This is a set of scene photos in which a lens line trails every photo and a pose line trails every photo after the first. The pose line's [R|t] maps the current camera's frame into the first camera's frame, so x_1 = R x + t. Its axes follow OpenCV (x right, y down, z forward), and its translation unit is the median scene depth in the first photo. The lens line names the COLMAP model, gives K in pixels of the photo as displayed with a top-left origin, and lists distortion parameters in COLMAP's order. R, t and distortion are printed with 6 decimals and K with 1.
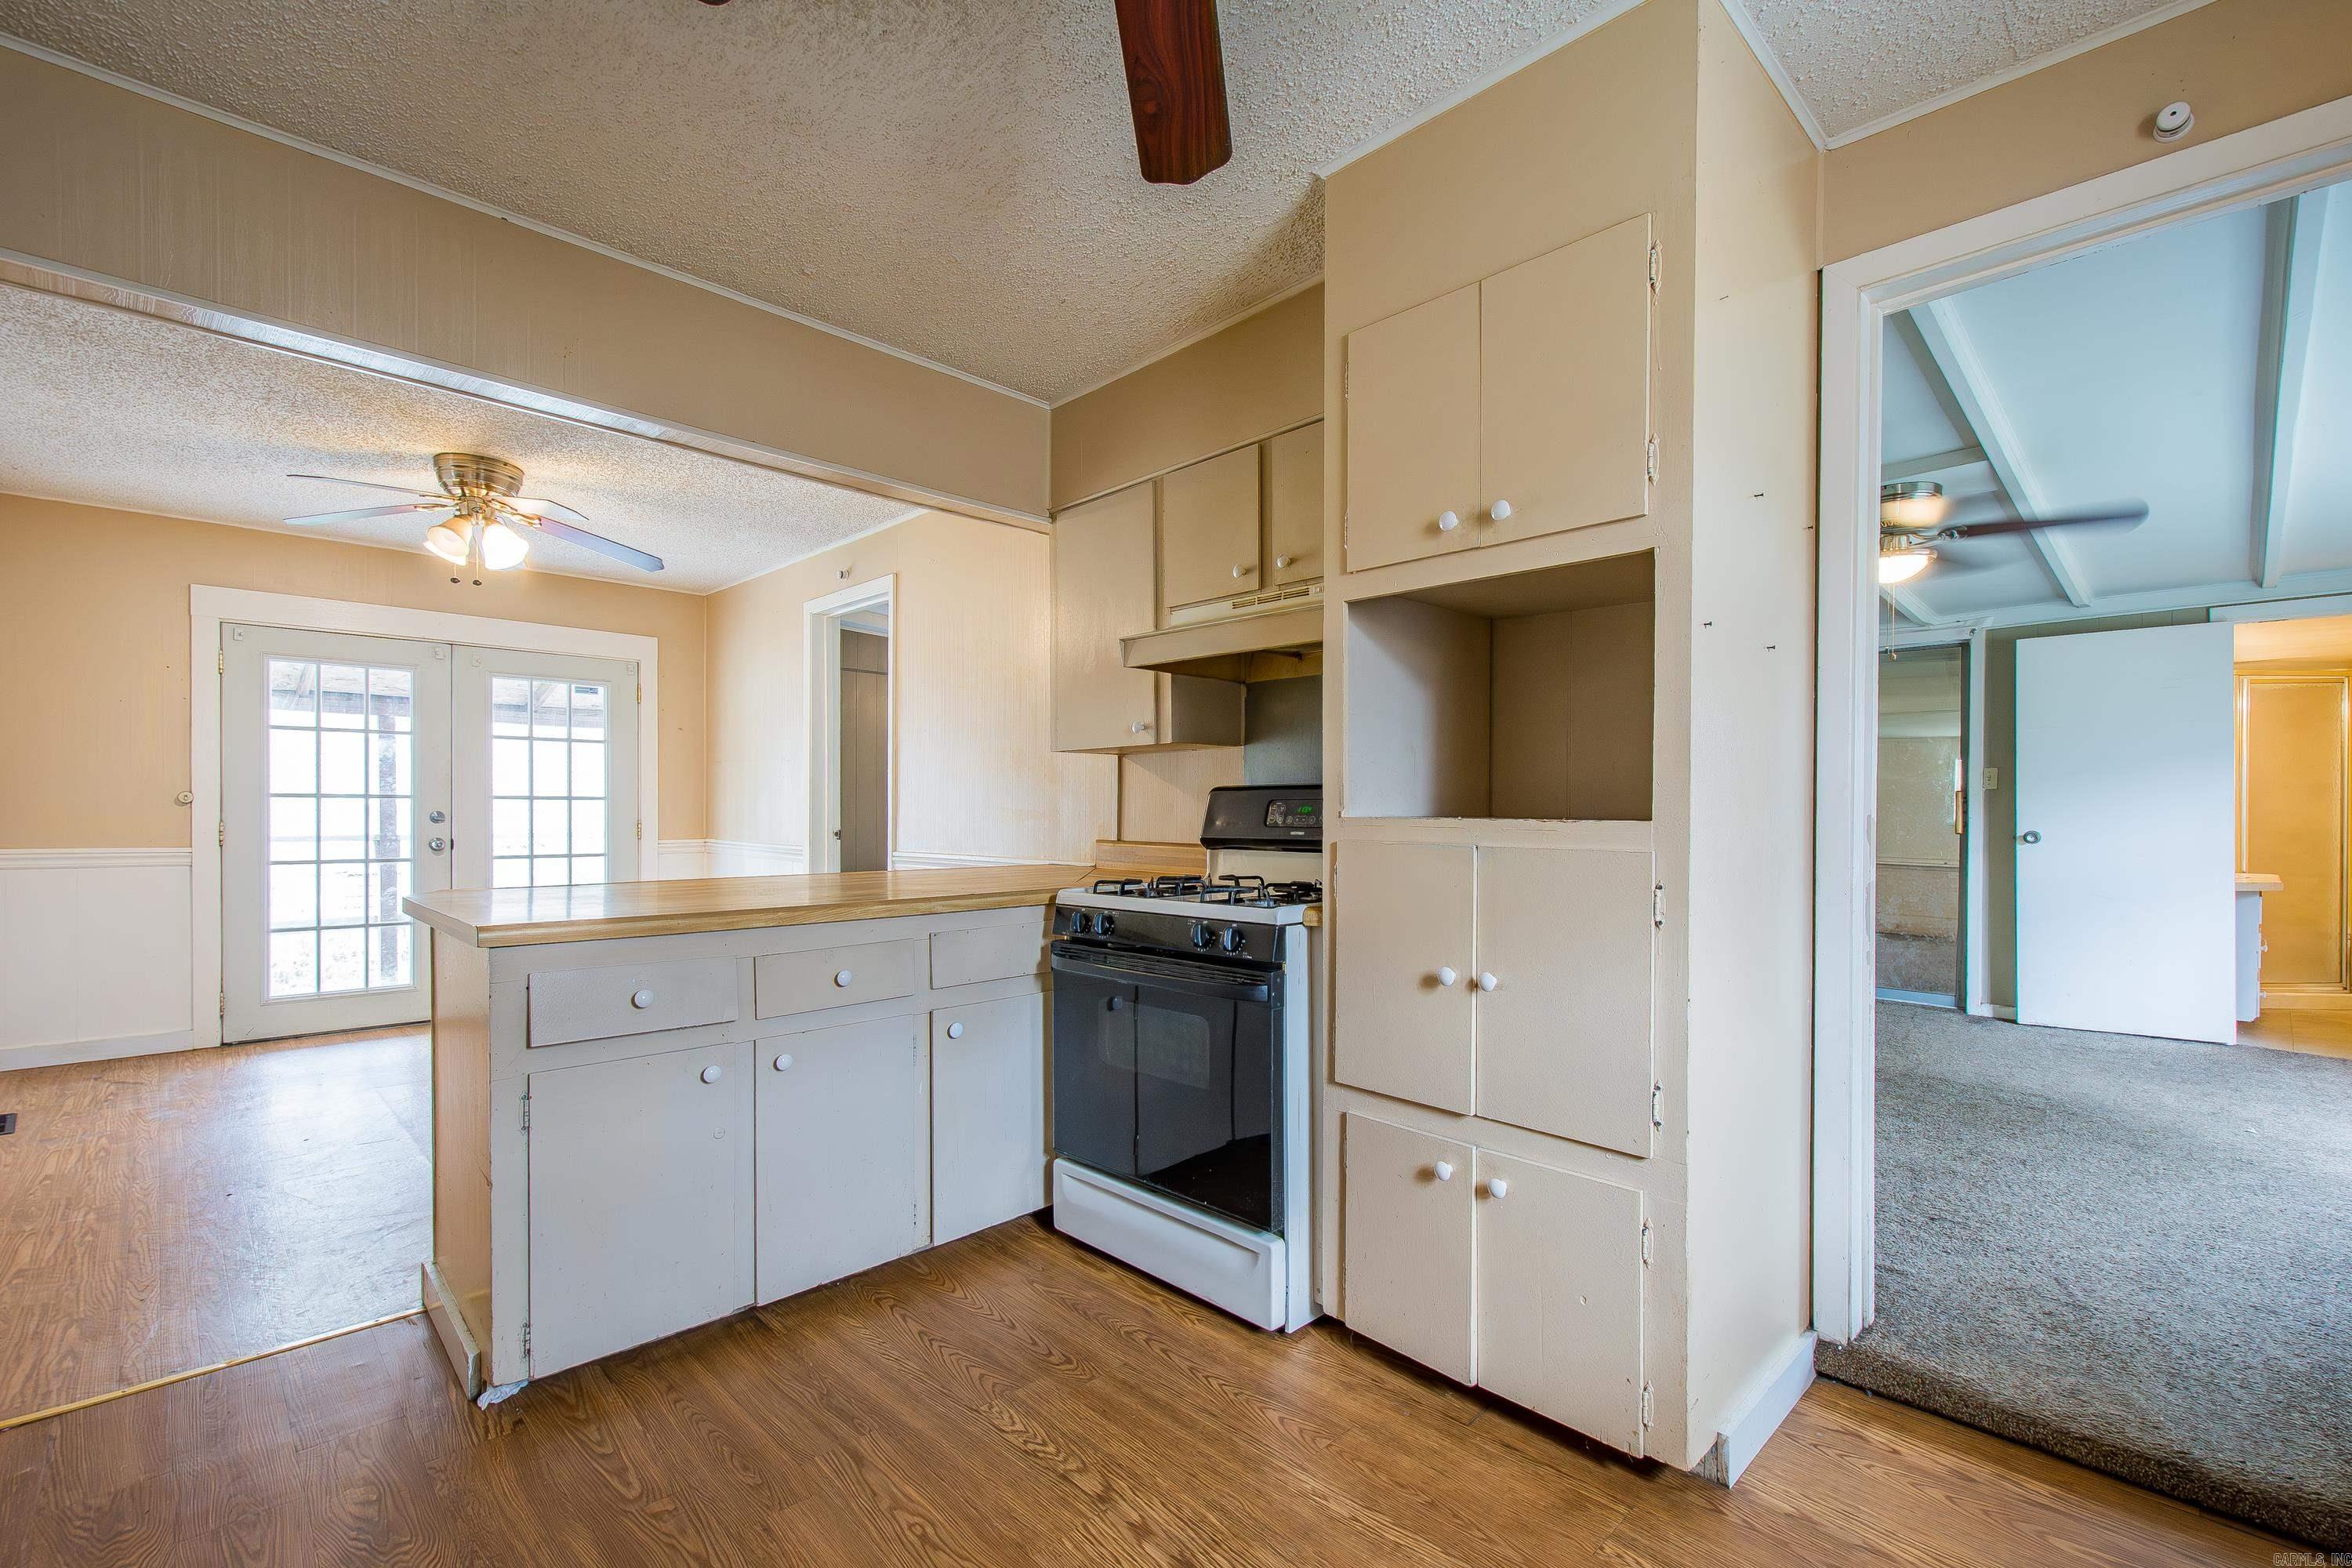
lens RADIAL K [[1036.9, 0, 1216.6], [0, 1036.9, 820.9], [0, 0, 1]] dist [0.003292, 0.001384]
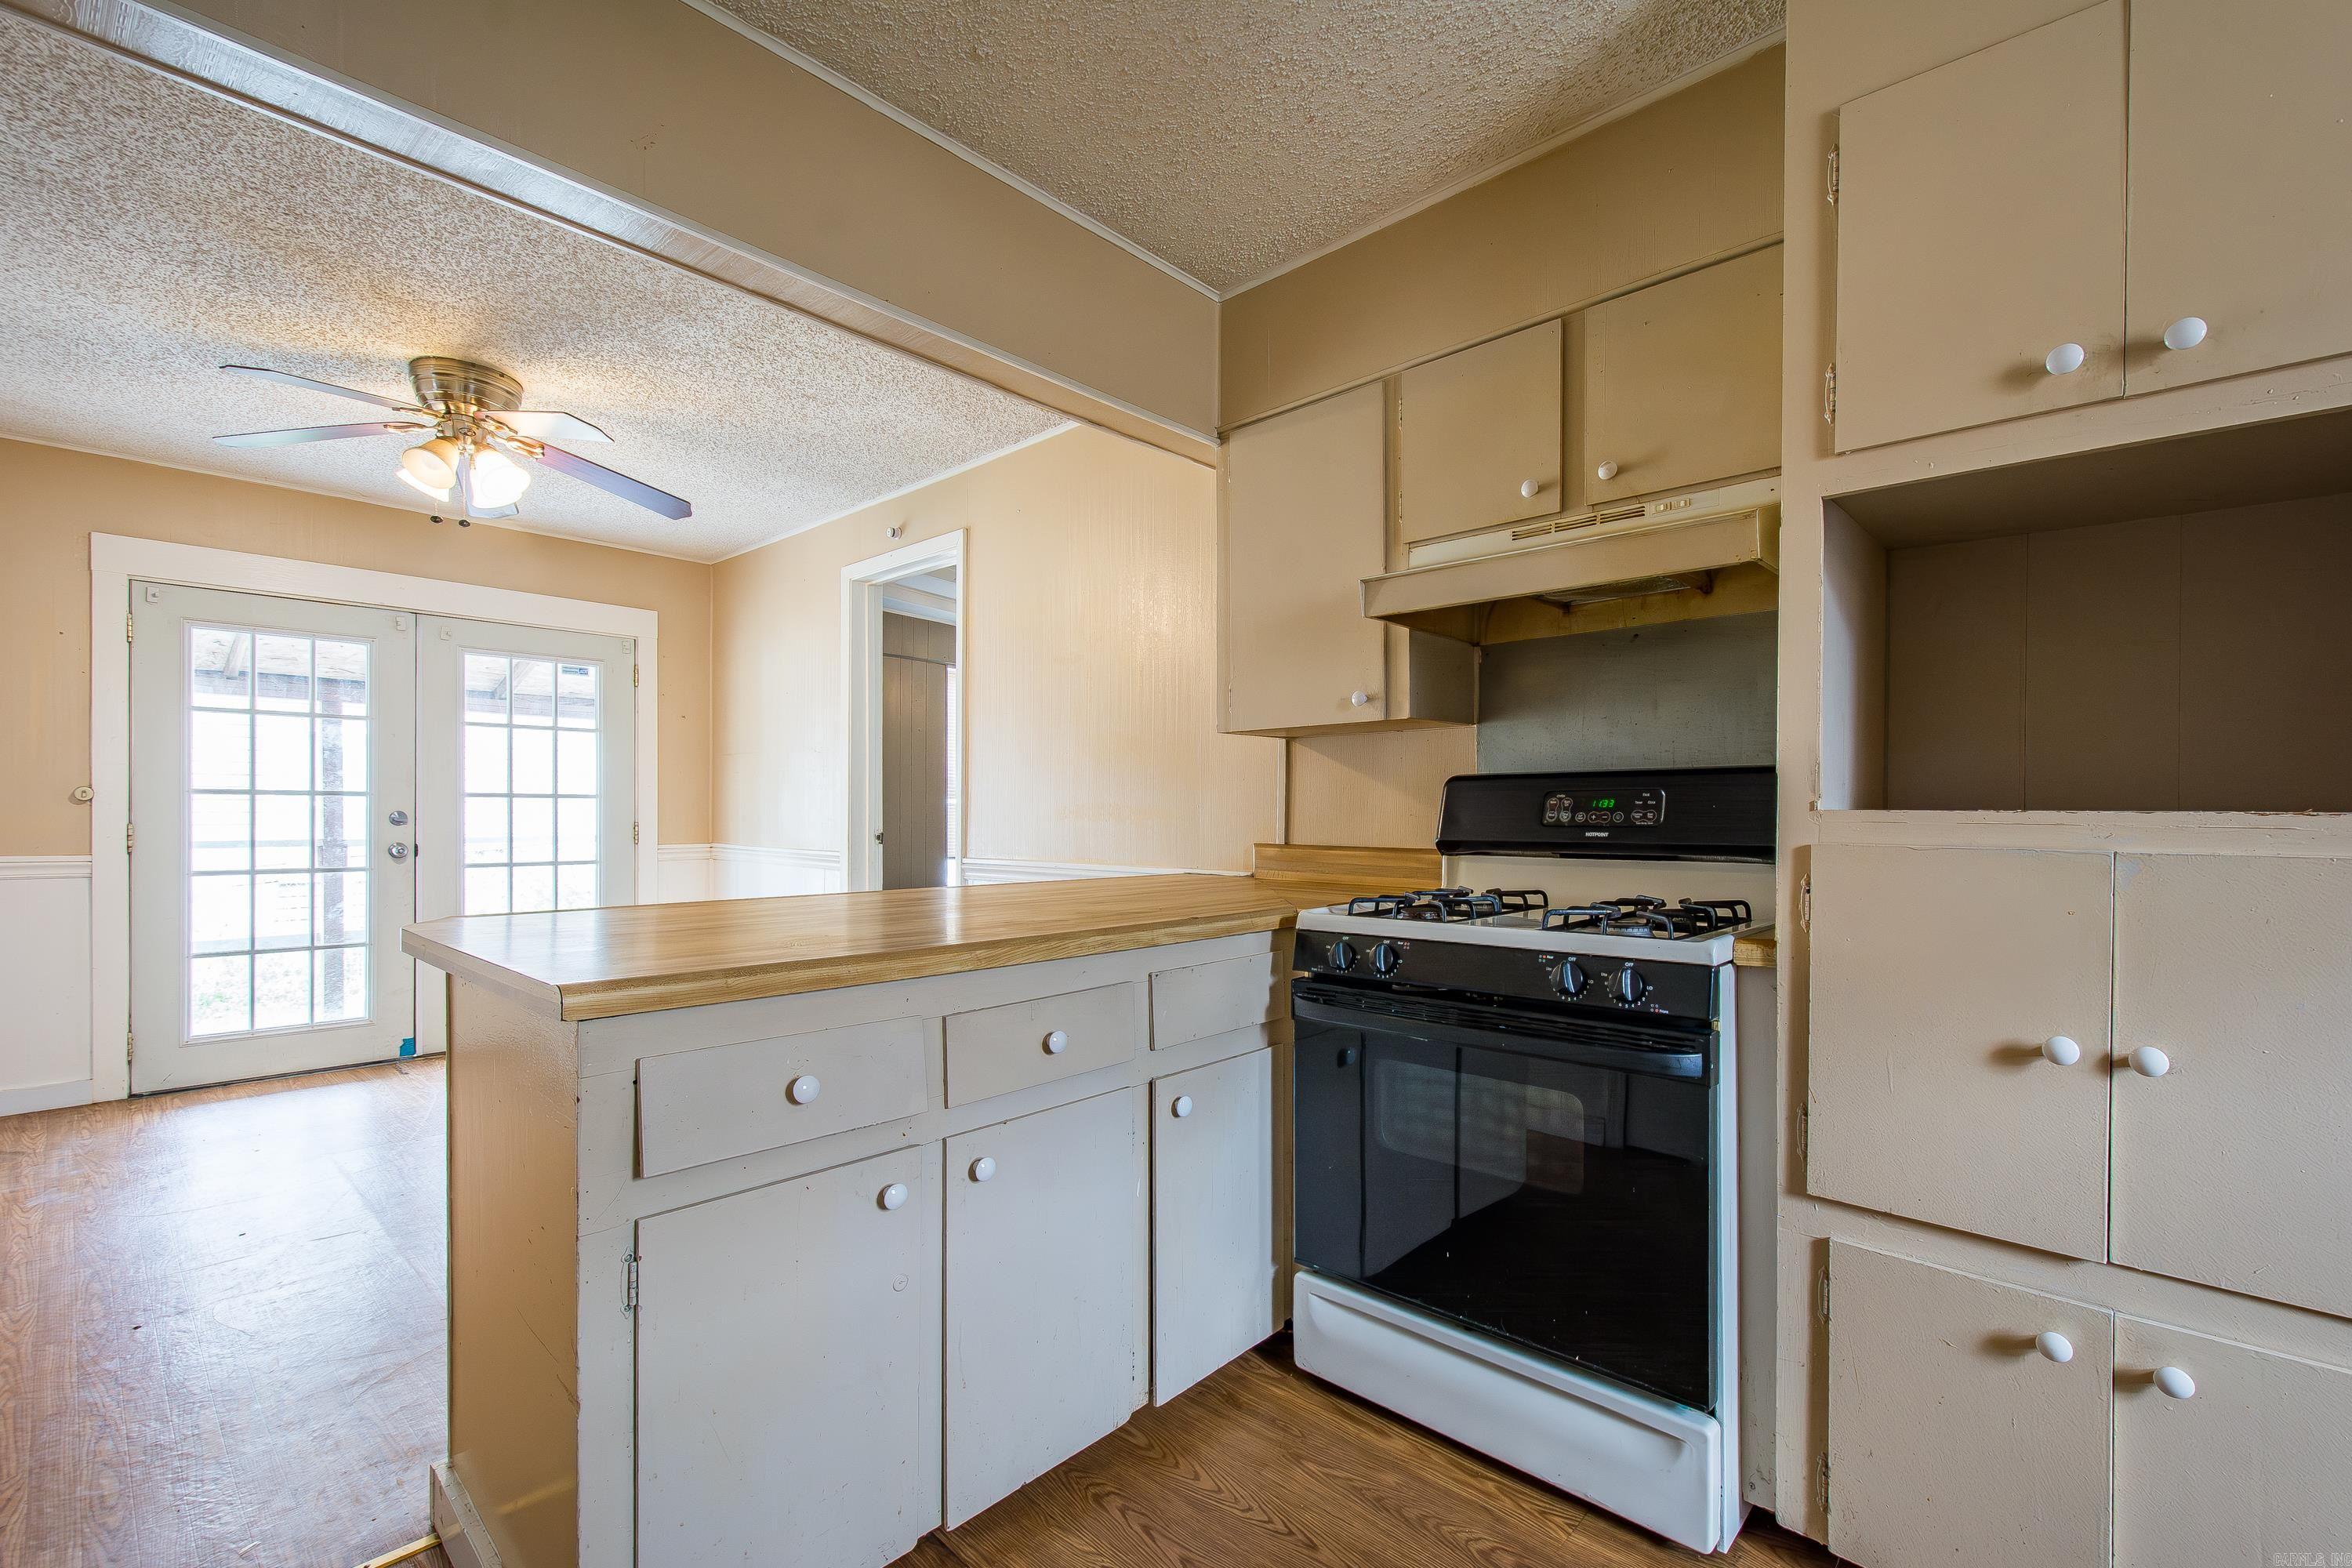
lens RADIAL K [[1036.9, 0, 1216.6], [0, 1036.9, 820.9], [0, 0, 1]] dist [0.003292, 0.001384]
pose [[0.999108, -0.000675, 0.042213, -0.172414], [0.000839, 0.999992, -0.003862, 0.003418], [-0.042210, 0.003894, 0.999101, 0.183058]]
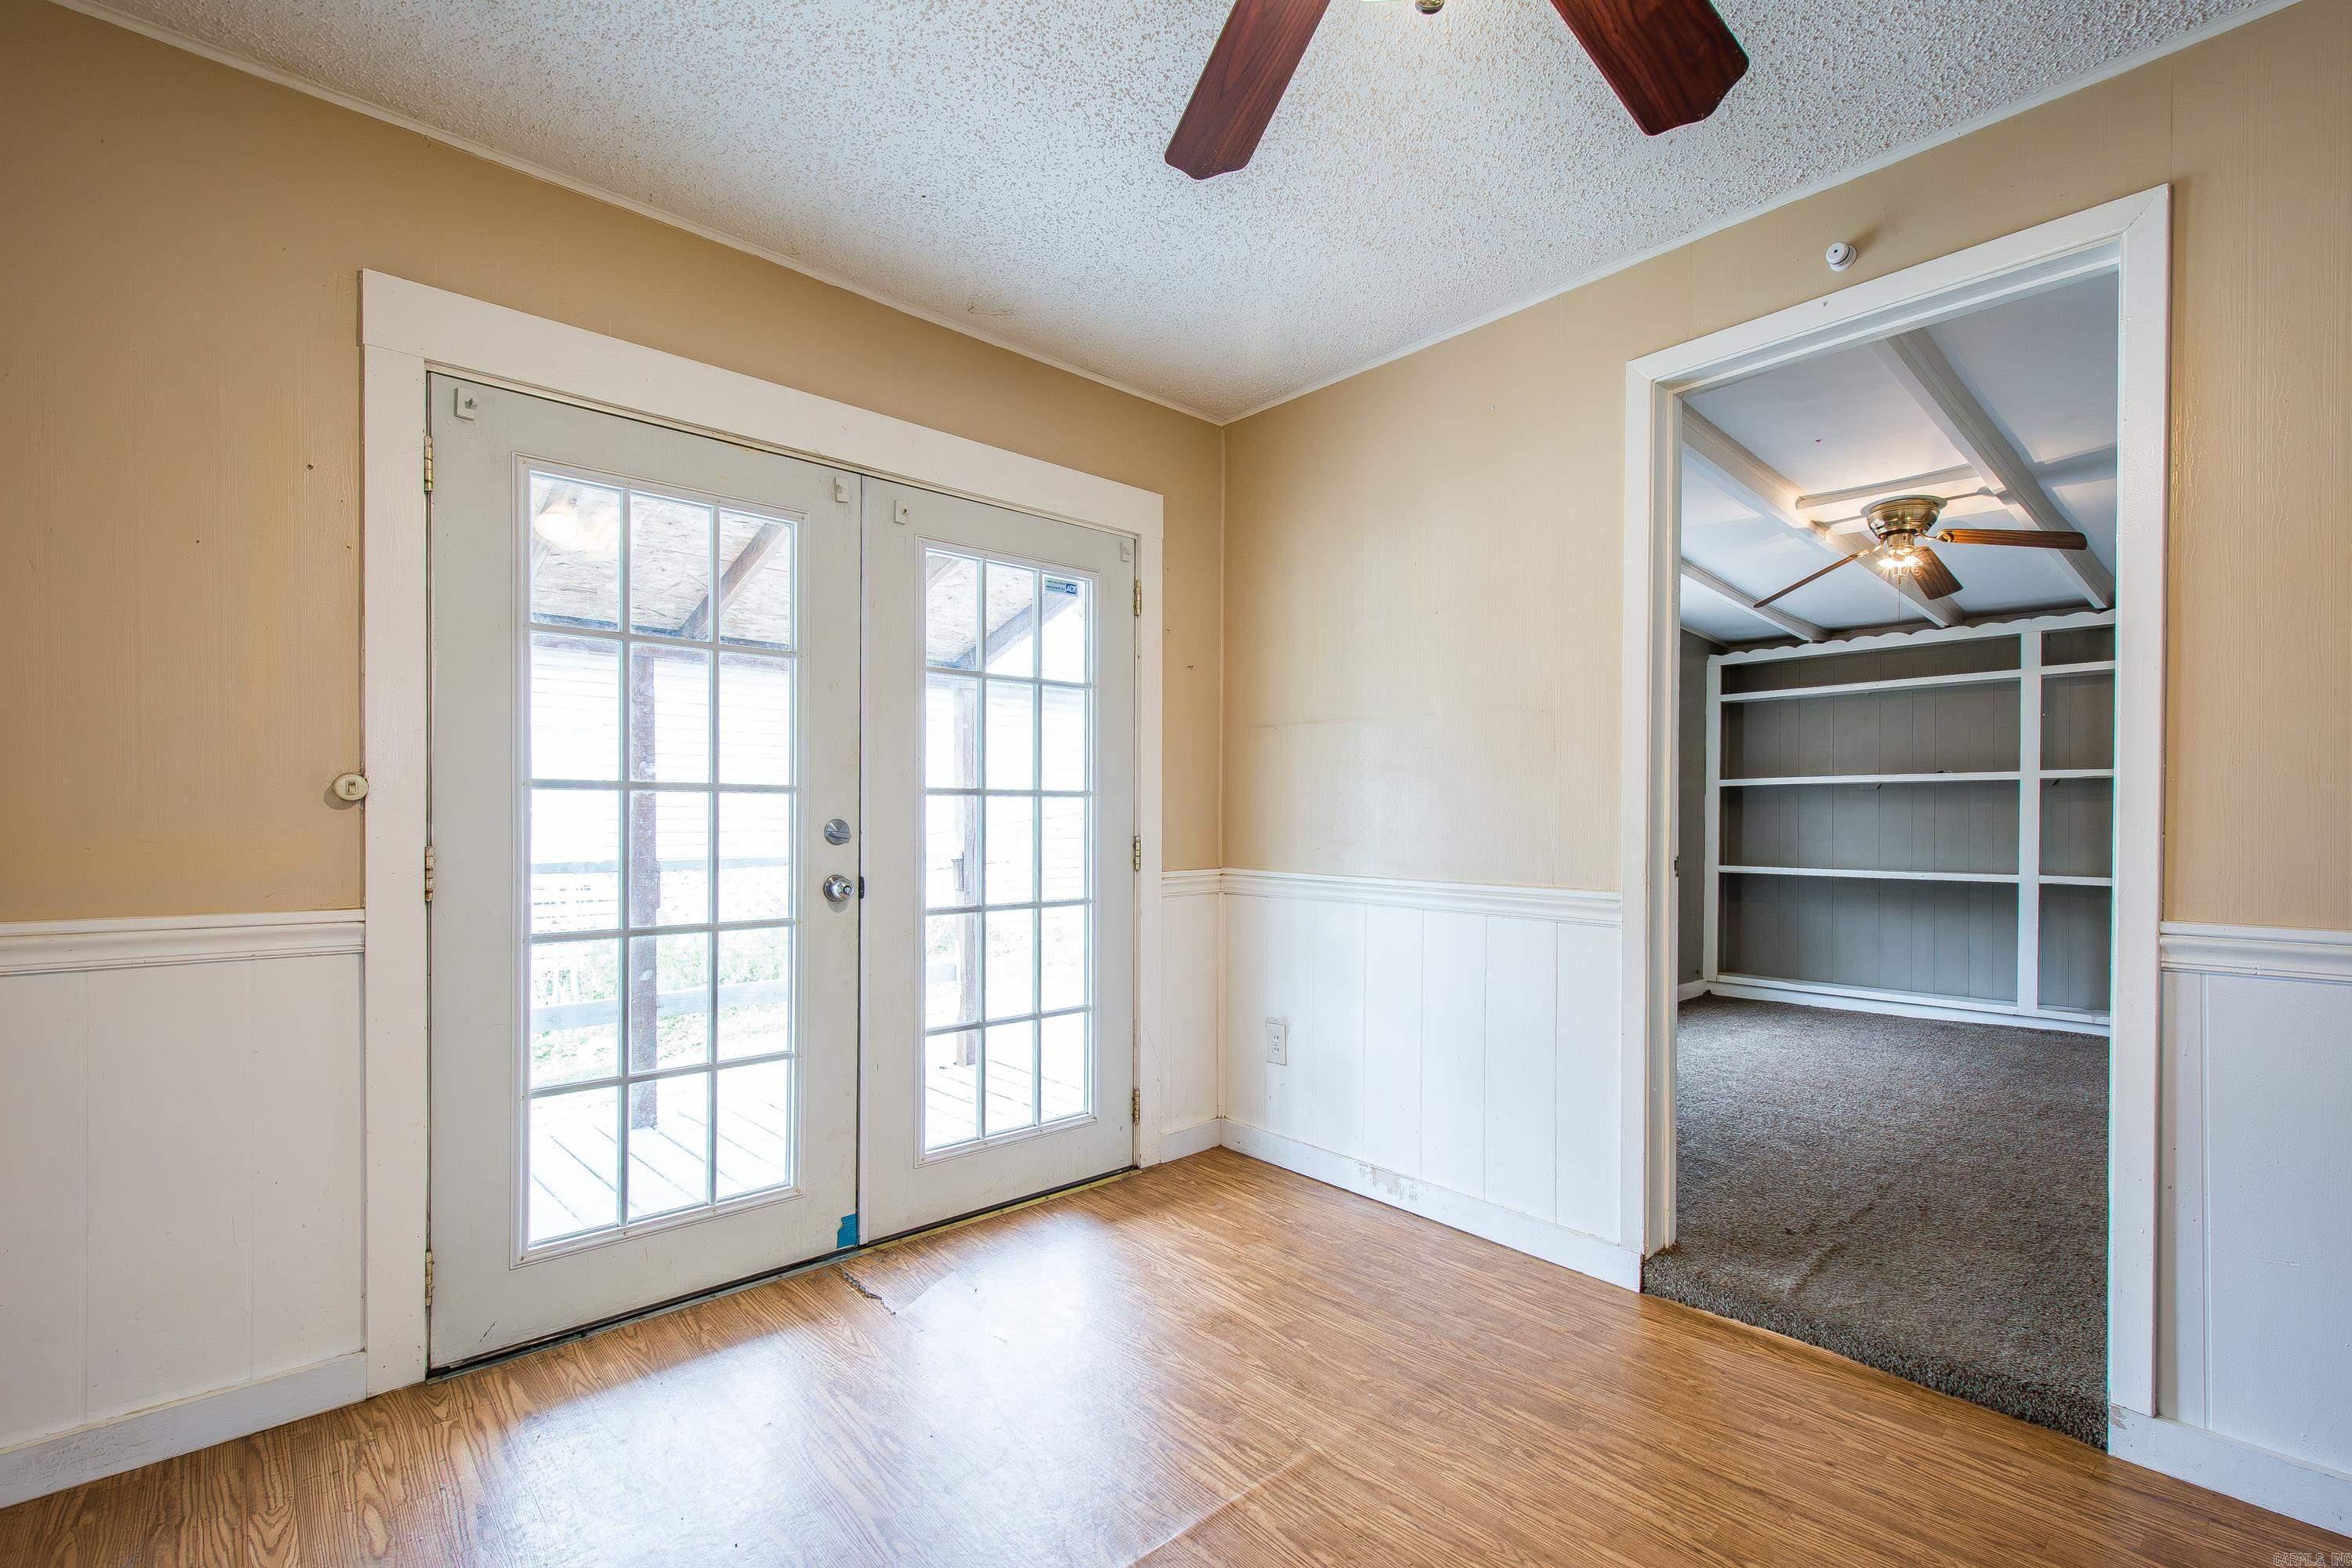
lens RADIAL K [[1028.0, 0, 1212.3], [0, 1028.0, 823.5], [0, 0, 1]] dist [0.012024, -0.001323]
pose [[0.999358, -0.003349, -0.035679, -0.781739], [0.003221, 0.999988, -0.003643, -0.007052], [0.035691, 0.003526, 0.999357, 0.742351]]
